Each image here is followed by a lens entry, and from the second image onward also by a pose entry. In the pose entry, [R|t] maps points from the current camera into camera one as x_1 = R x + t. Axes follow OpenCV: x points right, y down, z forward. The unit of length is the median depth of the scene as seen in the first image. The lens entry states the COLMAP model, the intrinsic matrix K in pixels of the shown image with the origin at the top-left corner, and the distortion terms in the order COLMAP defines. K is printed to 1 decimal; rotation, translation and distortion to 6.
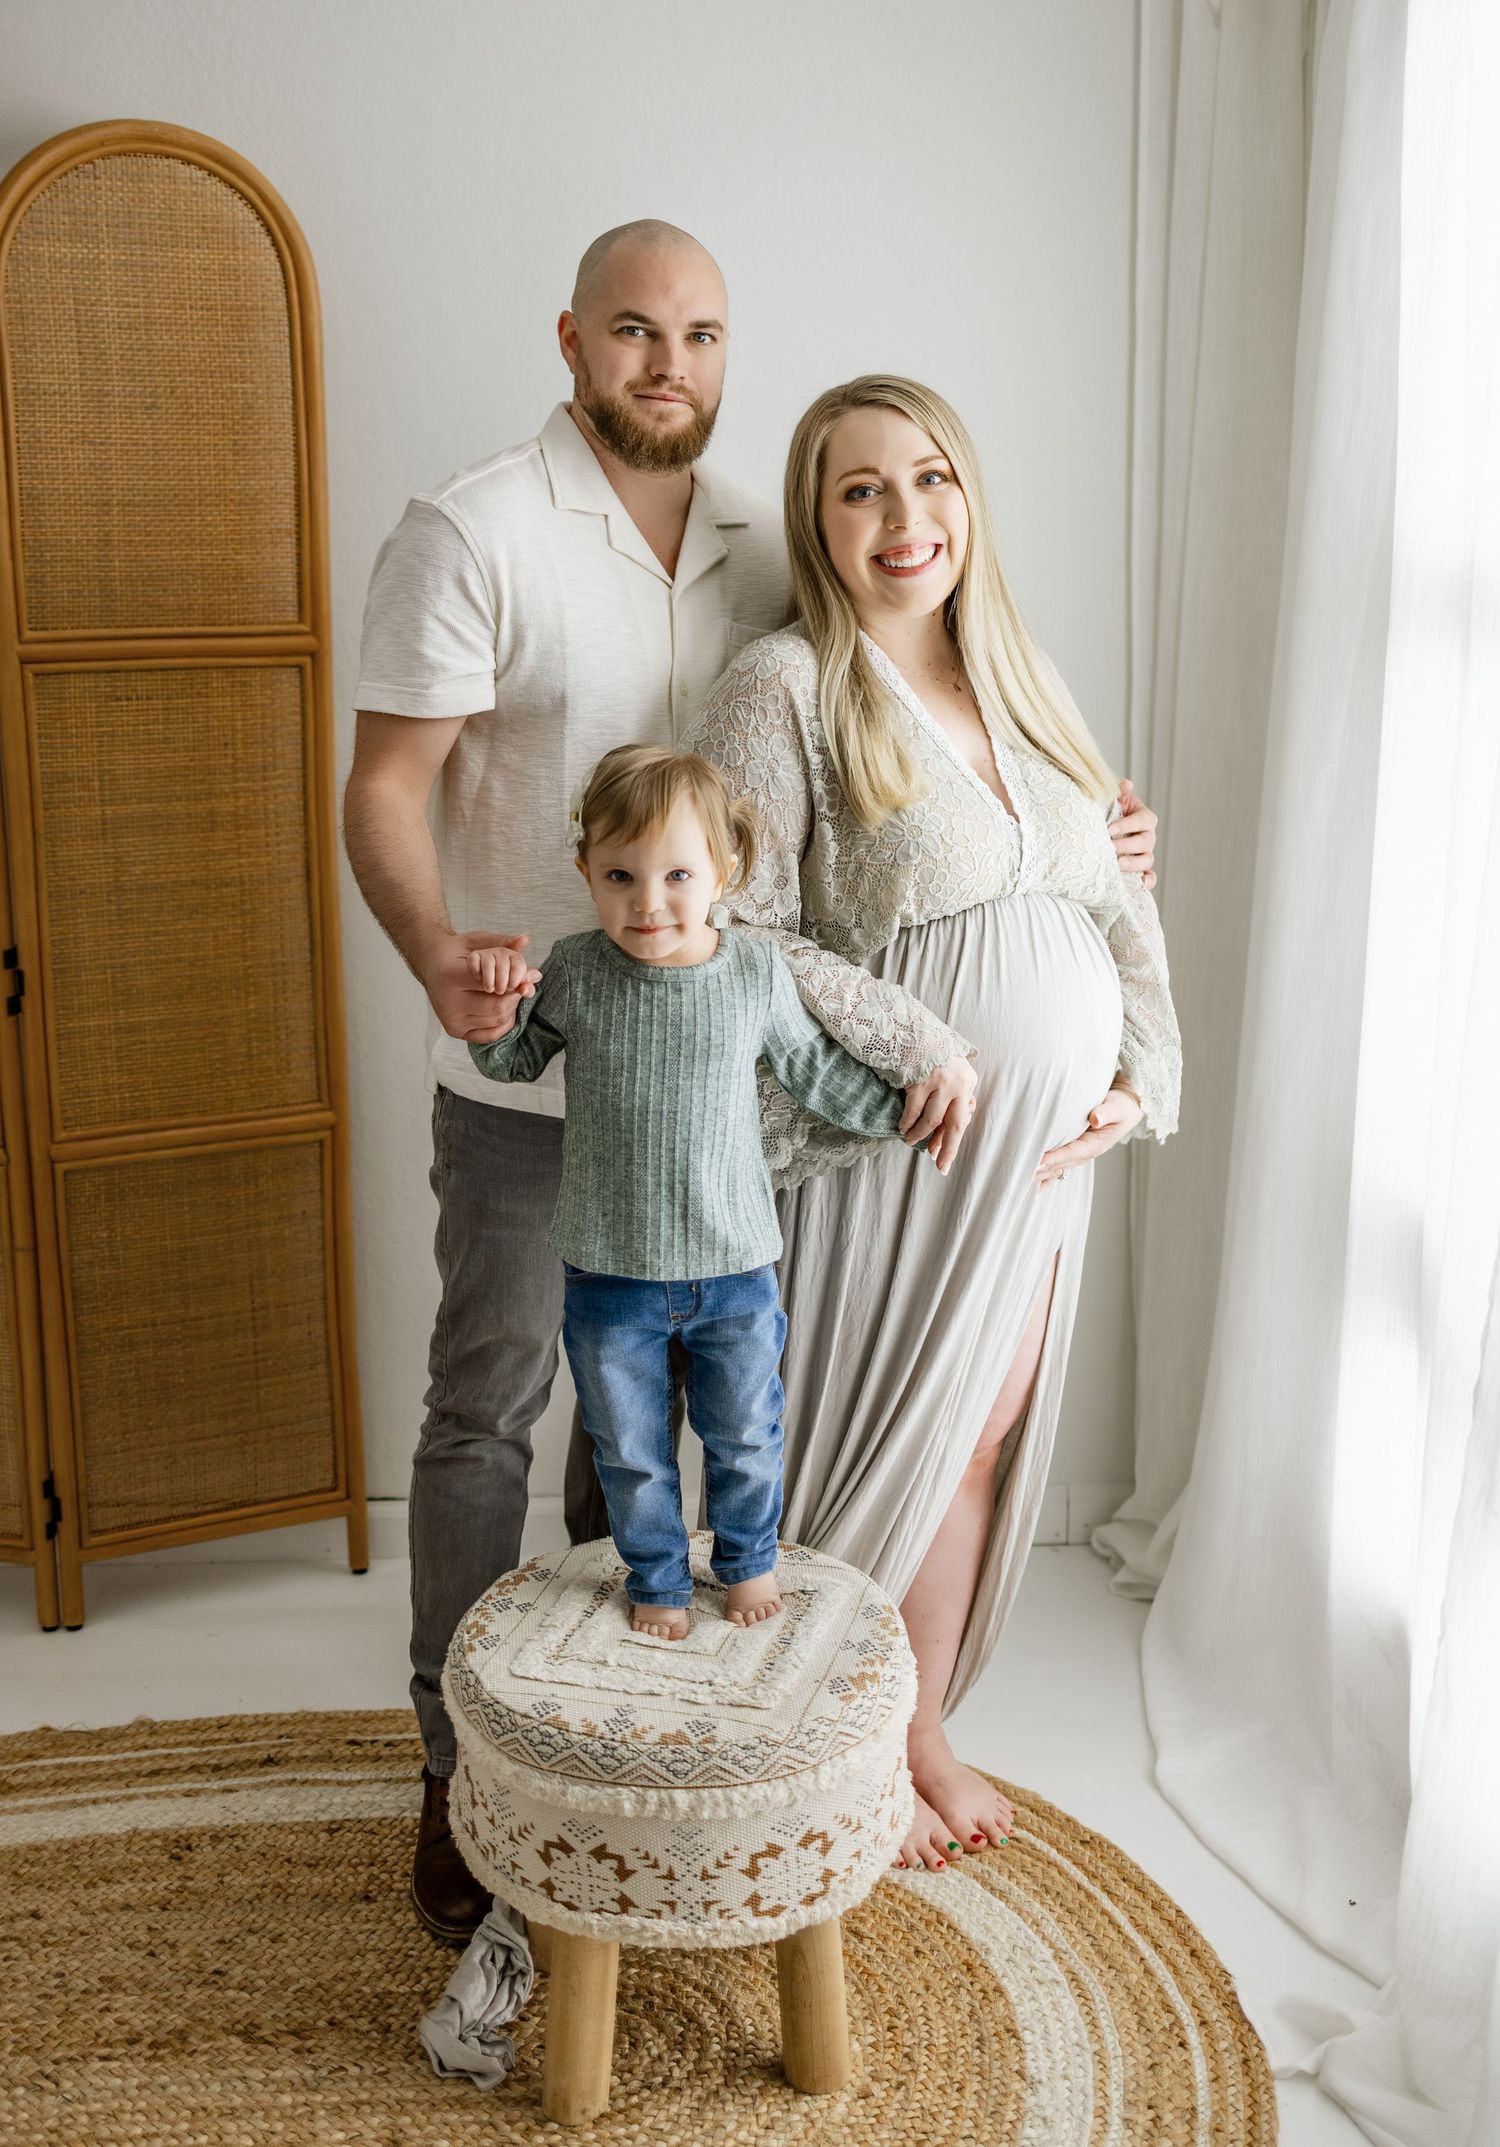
lens RADIAL K [[2371.3, 0, 744.7], [0, 2371.3, 1012.5], [0, 0, 1]] dist [0.024027, 0.000000]
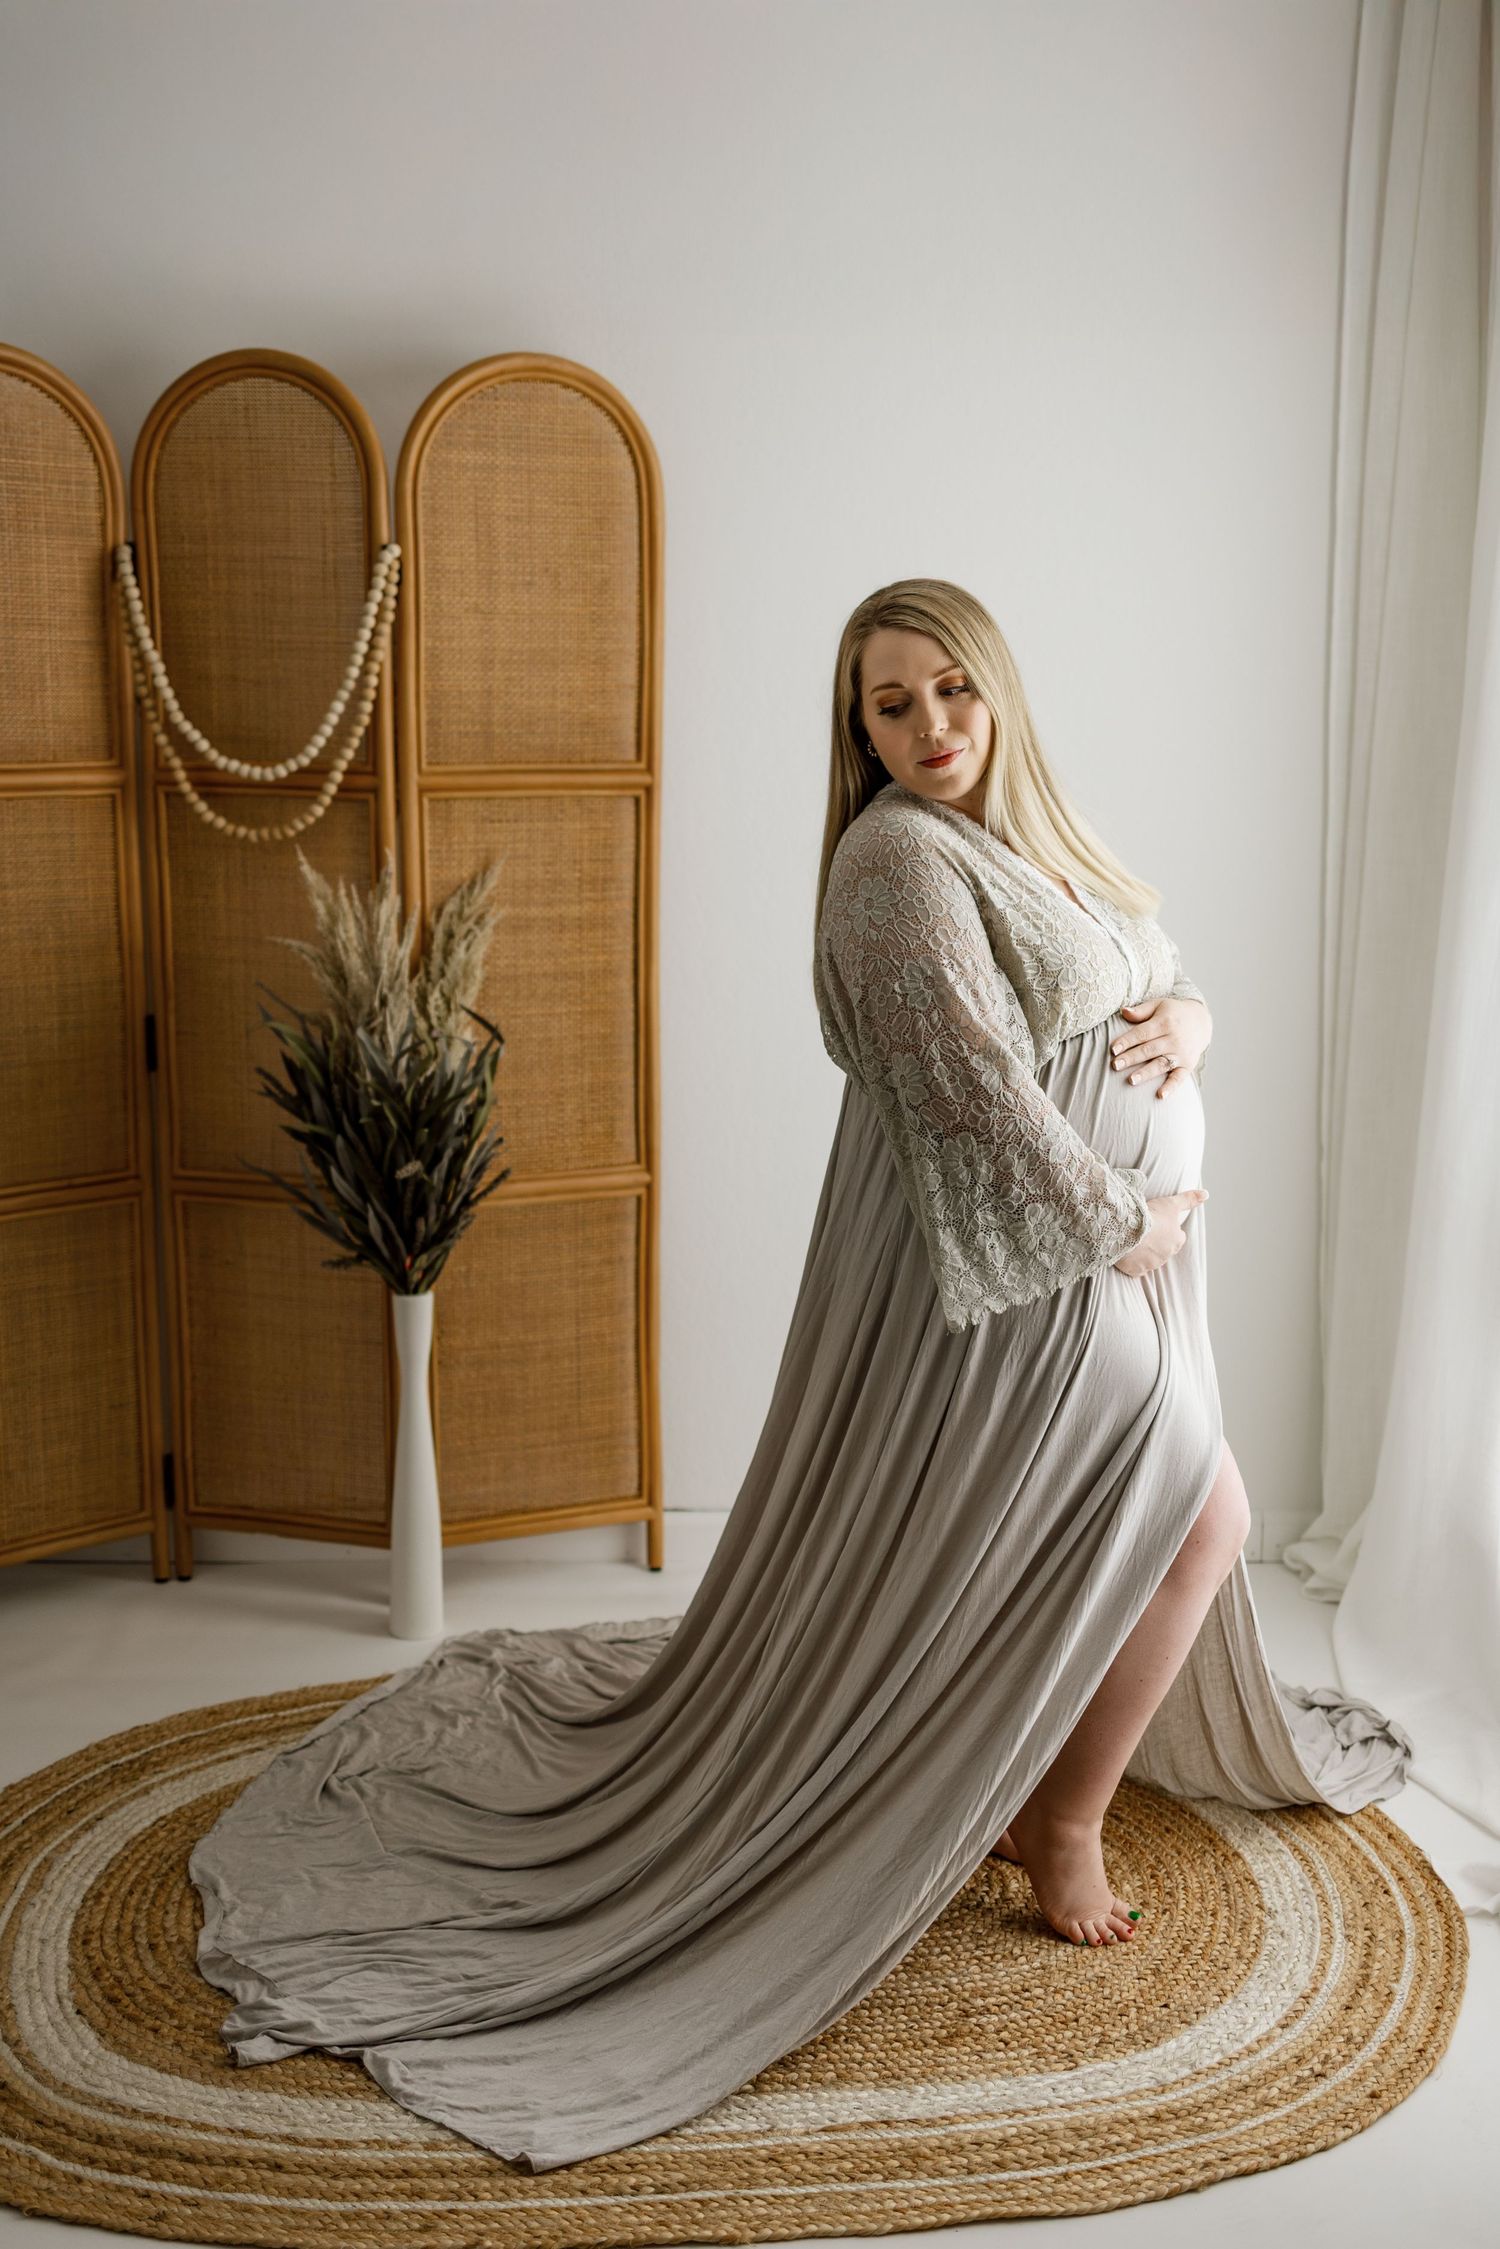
lens RADIAL K [[2501.5, 0, 770.6], [0, 2501.5, 1104.5], [0, 0, 1]] dist [0.024025, 0.000000]
pose [[0.999715, 0.014007, -0.019356, -0.094944], [-0.014711, 0.999217, -0.036731, 0.056955], [0.018827, 0.037005, 0.999138, -0.266840]]
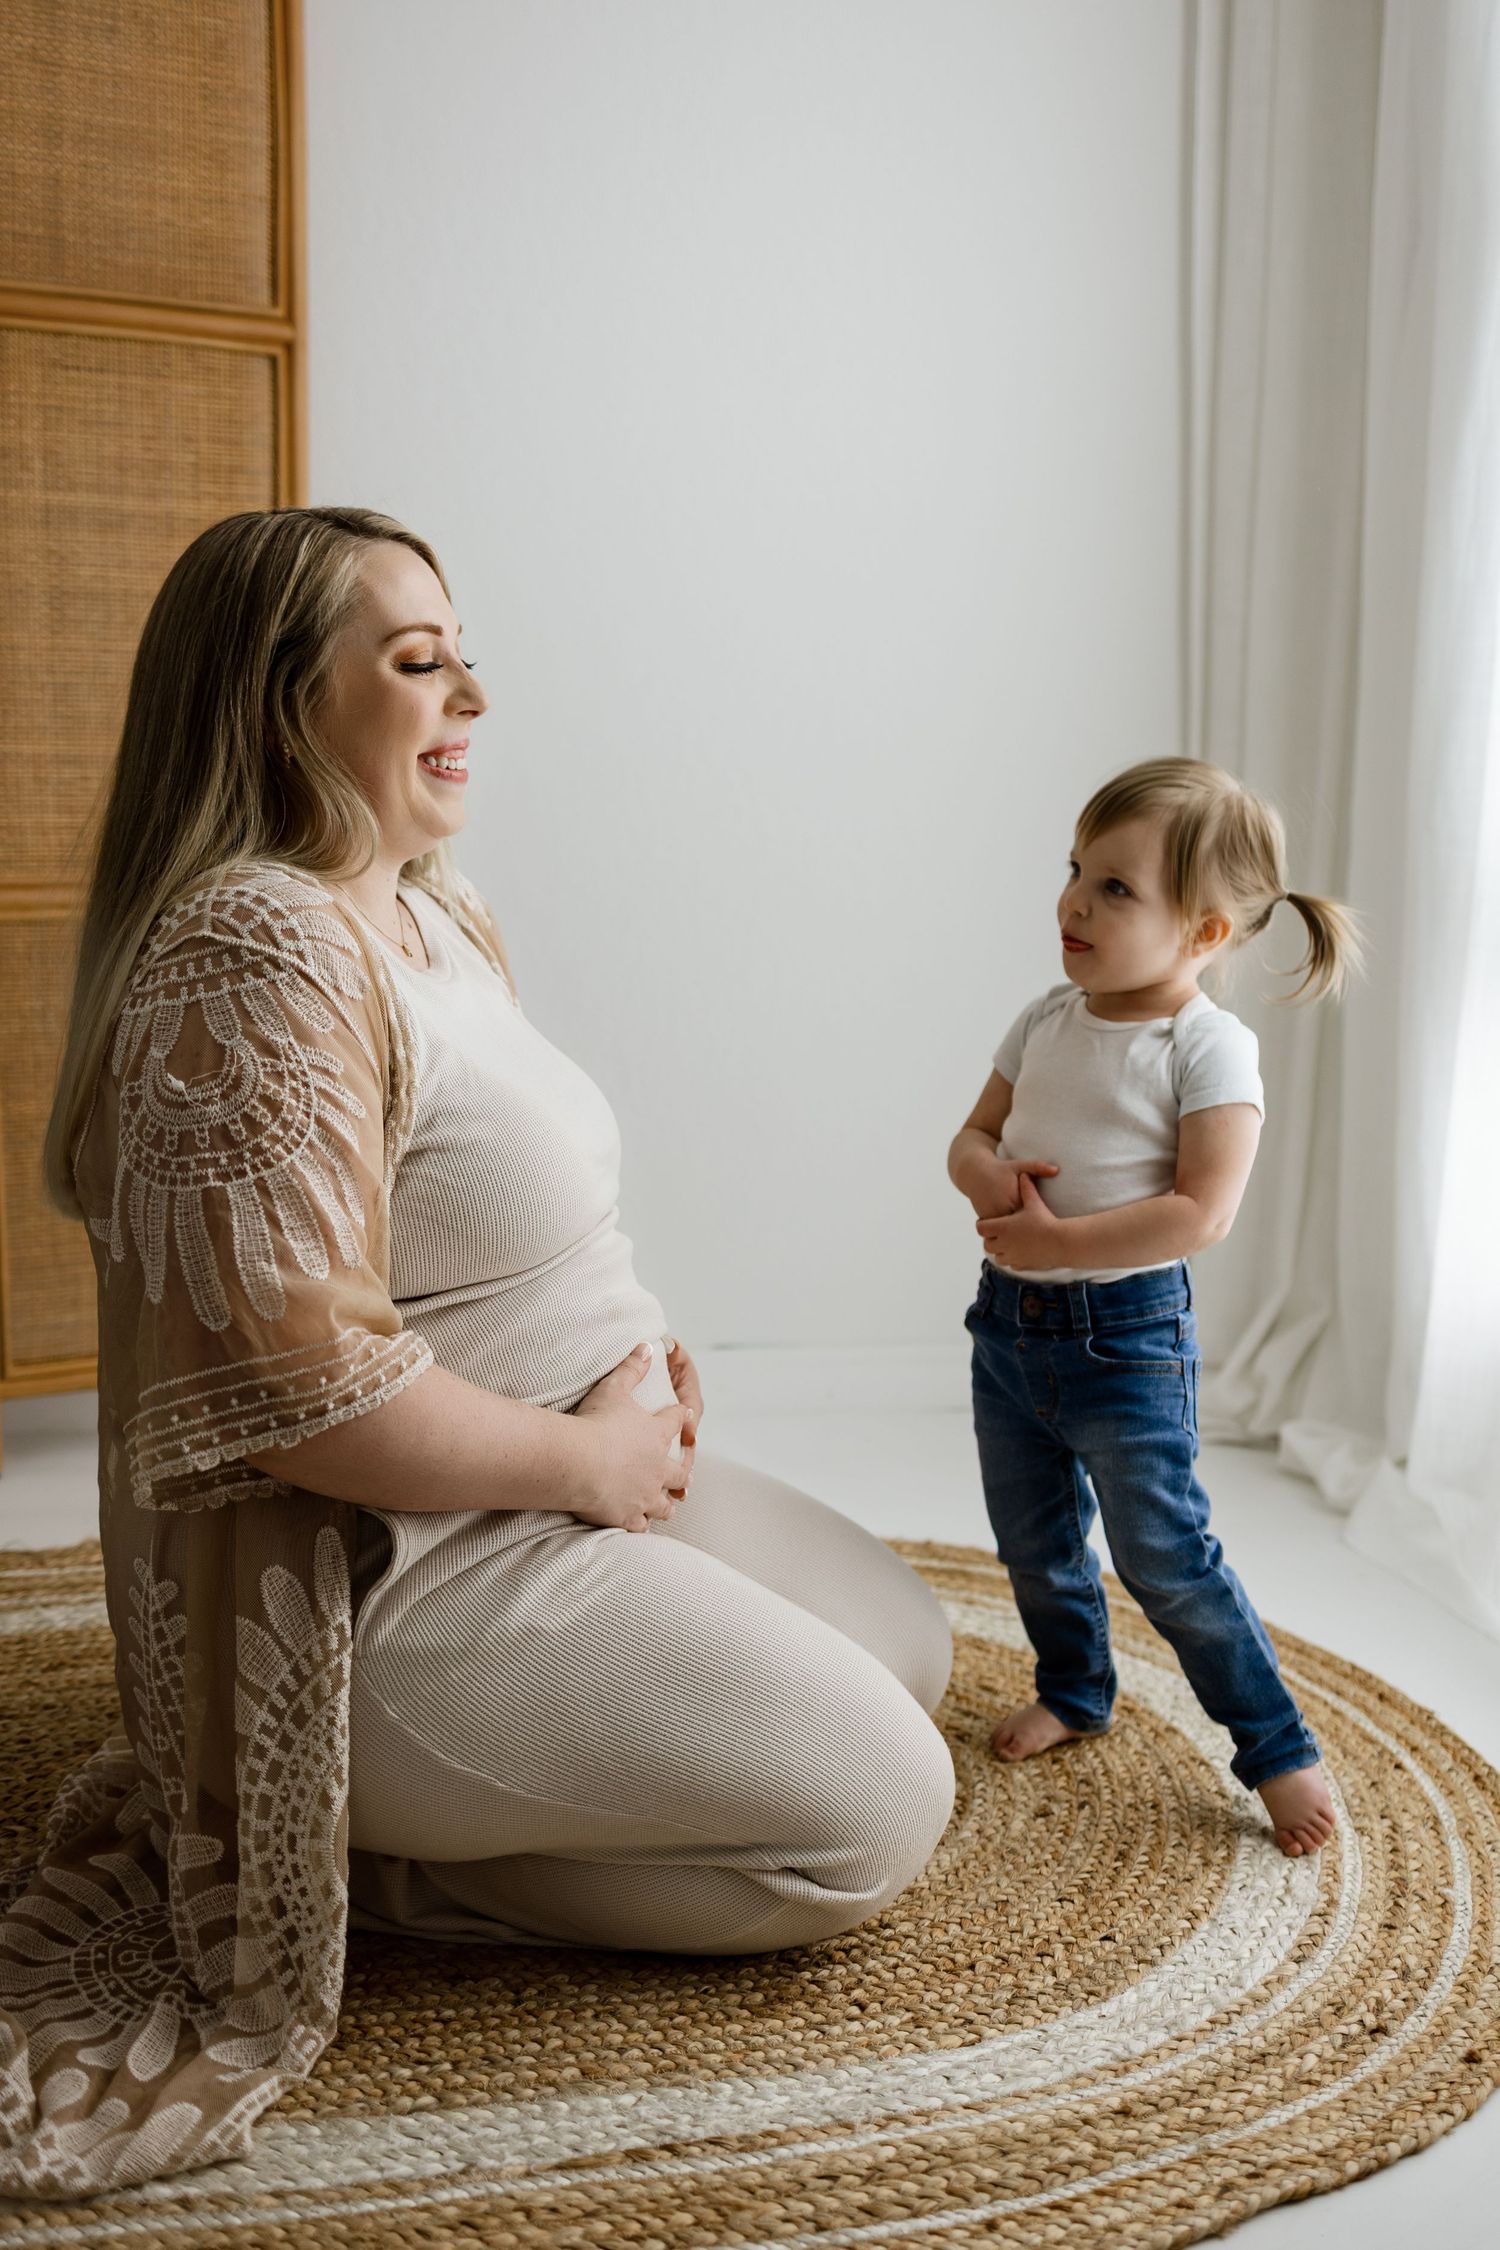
lens RADIAL K [[2355.5, 0, 717.0], [0, 2355.5, 1161.7], [0, 0, 1]] dist [0.005282, 0.000000]
pose [[0.997197, -0.003238, 0.074754, -0.091681], [0.007881, 0.998051, -0.061900, 0.212101], [-0.074407, 0.062315, 0.995279, 0.142199]]
